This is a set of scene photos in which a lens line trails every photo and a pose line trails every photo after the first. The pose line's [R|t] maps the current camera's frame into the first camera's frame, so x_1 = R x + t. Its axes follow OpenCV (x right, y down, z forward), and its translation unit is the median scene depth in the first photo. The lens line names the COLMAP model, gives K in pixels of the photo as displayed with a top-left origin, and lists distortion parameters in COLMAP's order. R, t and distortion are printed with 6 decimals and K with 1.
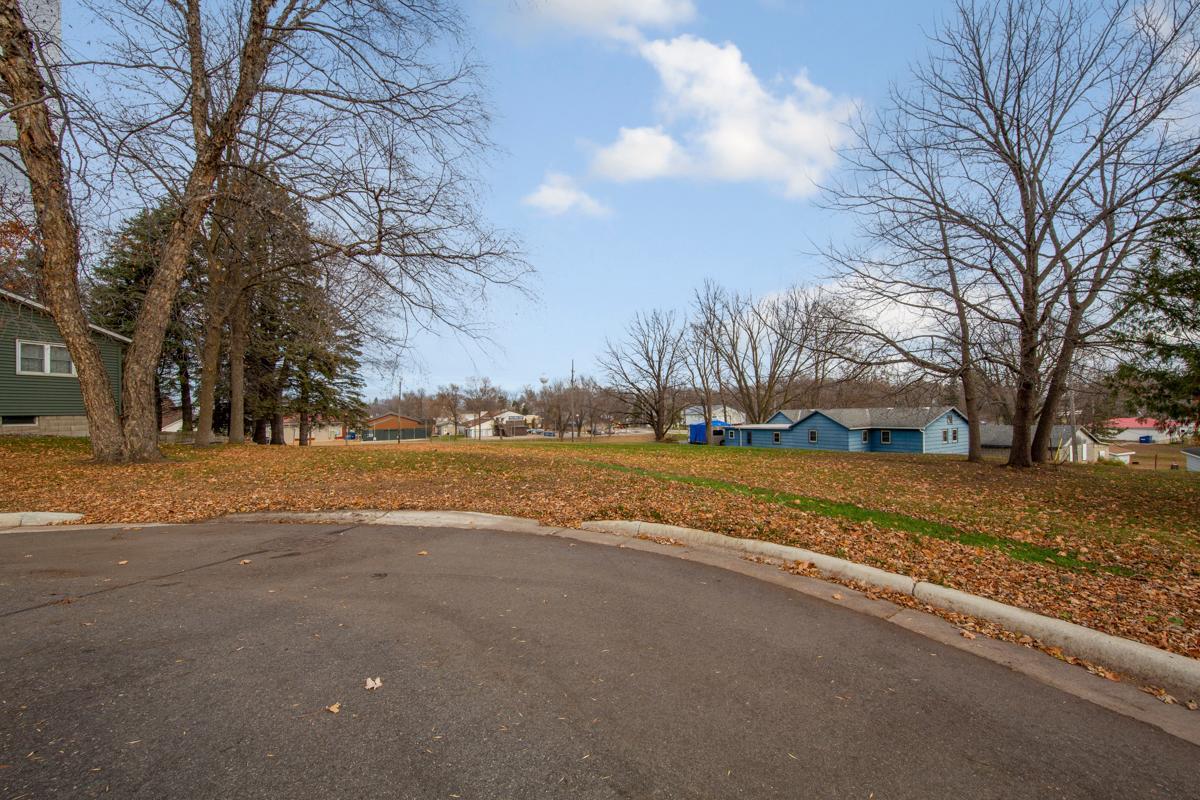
lens RADIAL K [[451.3, 0, 607.4], [0, 451.3, 397.9], [0, 0, 1]] dist [0.008530, -0.000019]
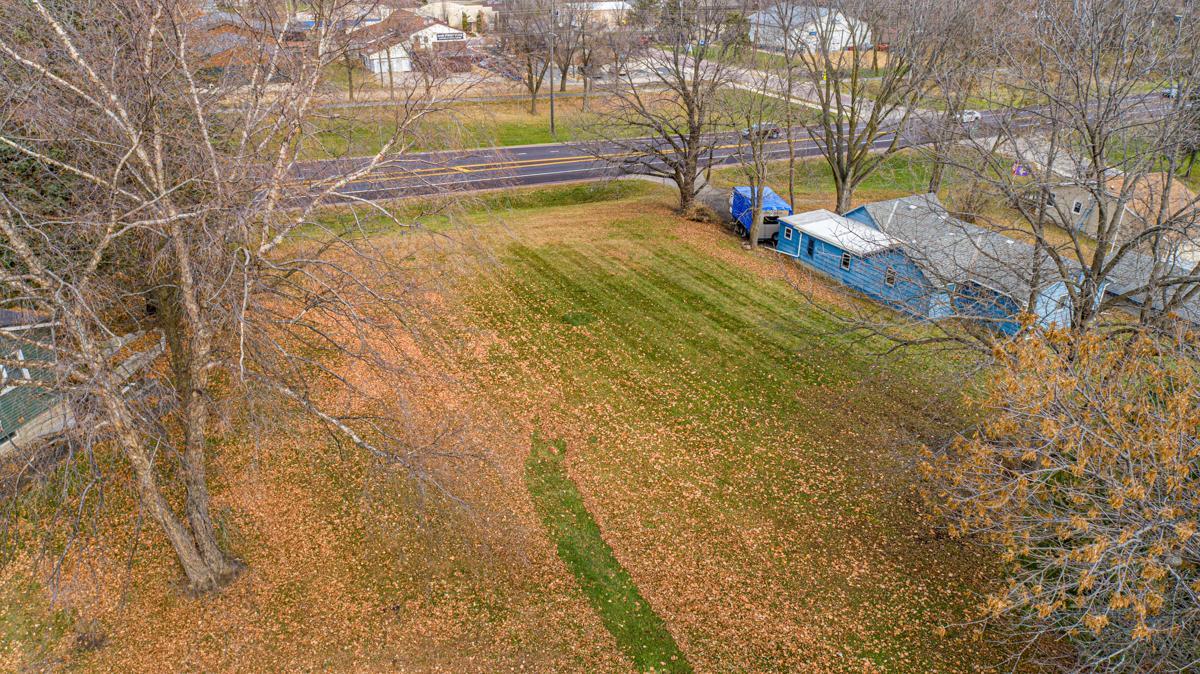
lens RADIAL K [[812.0, 0, 601.8], [0, 812.0, 337.2], [0, 0, 1]] dist [-0.016160, 0.015306]
pose [[0.999165, 0.040643, -0.004145, 0.006755], [-0.033873, 0.880880, 0.472126, -0.273339], [0.022840, -0.471591, 0.881521, -0.115736]]
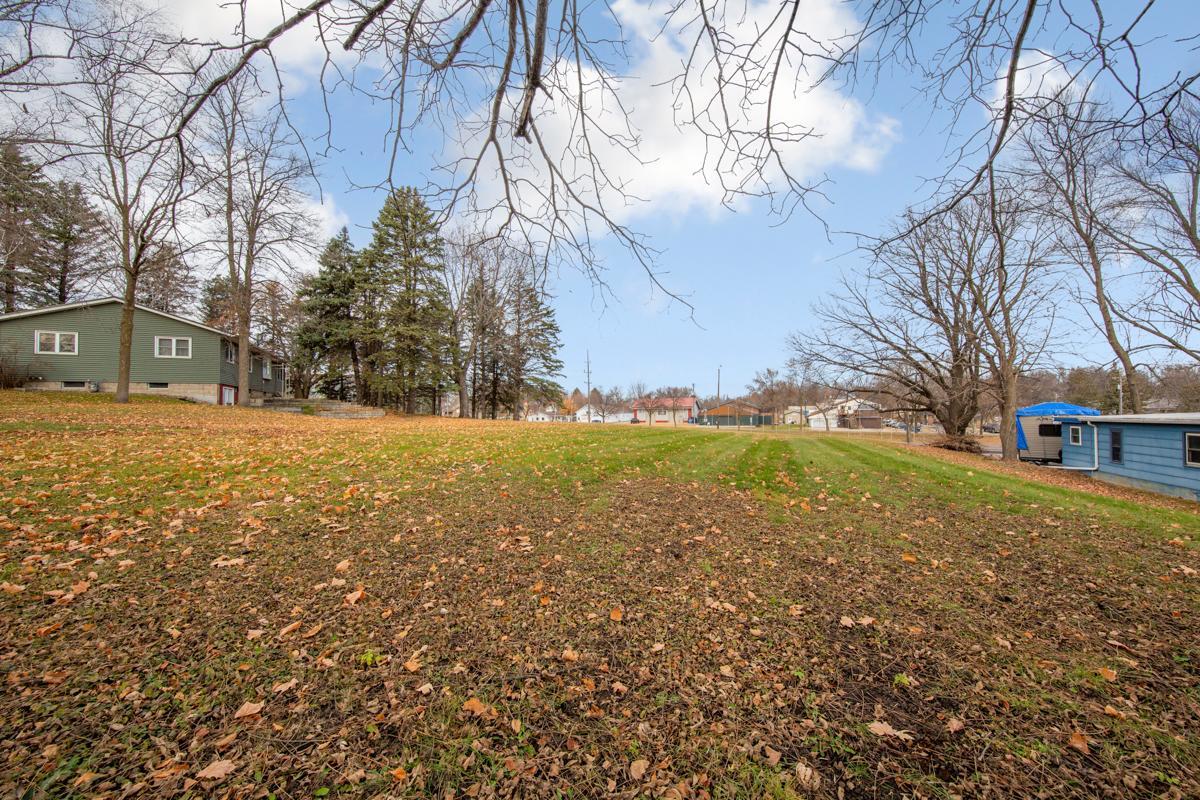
lens RADIAL K [[424.1, 0, 600.0], [0, 424.1, 400.0], [0, 0, 1]] dist [-0.000939, -0.003679]
pose [[0.628664, 0.001184, -0.777676, 0.239736], [0.017979, 0.999709, 0.016056, 0.027590], [0.777469, -0.024075, 0.628460, 0.331038]]
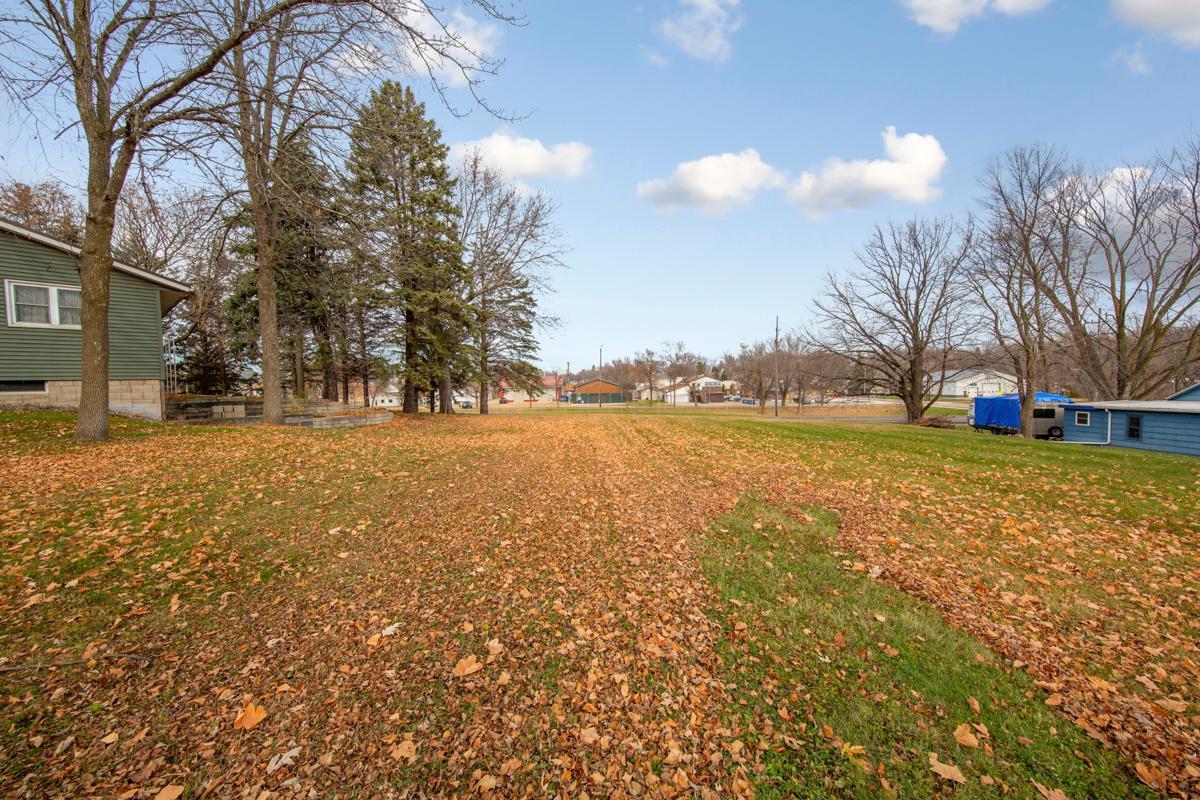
lens RADIAL K [[424.1, 0, 600.0], [0, 424.1, 400.0], [0, 0, 1]] dist [-0.000939, -0.003679]
pose [[0.892730, 0.025926, -0.449845, -0.021917], [0.011723, 0.996669, 0.080706, 0.006838], [0.450439, -0.077322, 0.889453, 0.208032]]
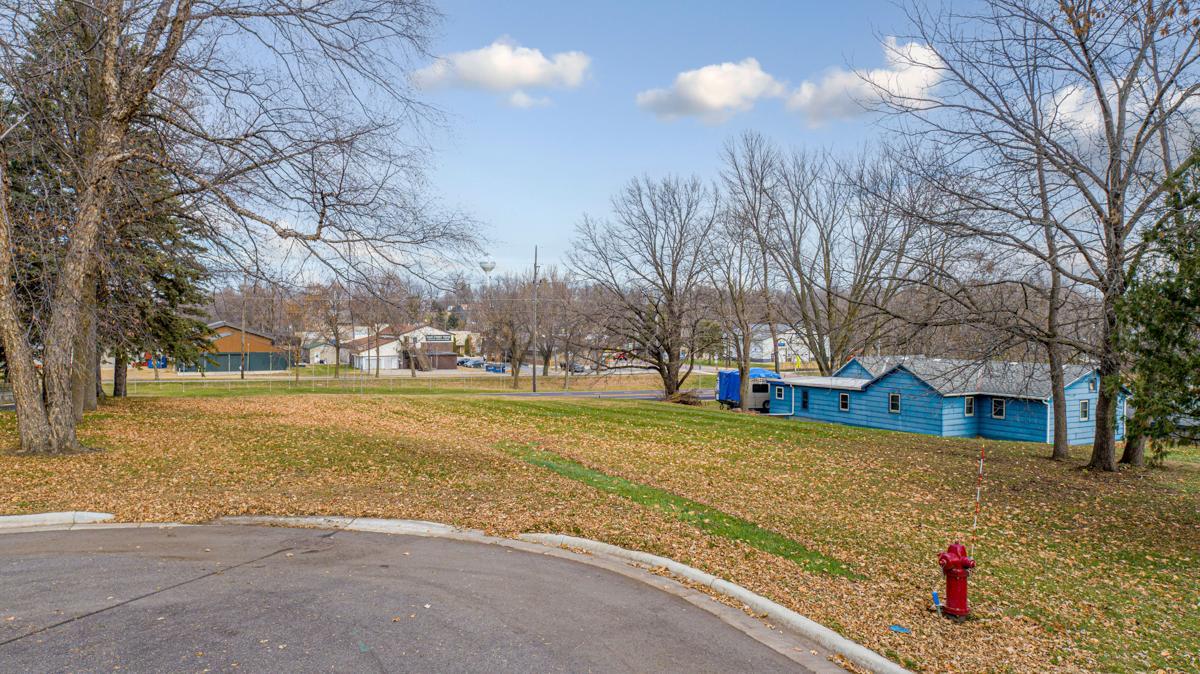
lens RADIAL K [[812.0, 0, 601.8], [0, 812.0, 337.2], [0, 0, 1]] dist [-0.016160, 0.015306]
pose [[0.999542, 0.030164, 0.002334, 0.014356], [-0.030242, 0.998352, 0.048763, -0.036424], [-0.000860, -0.048811, 0.998808, -0.114954]]
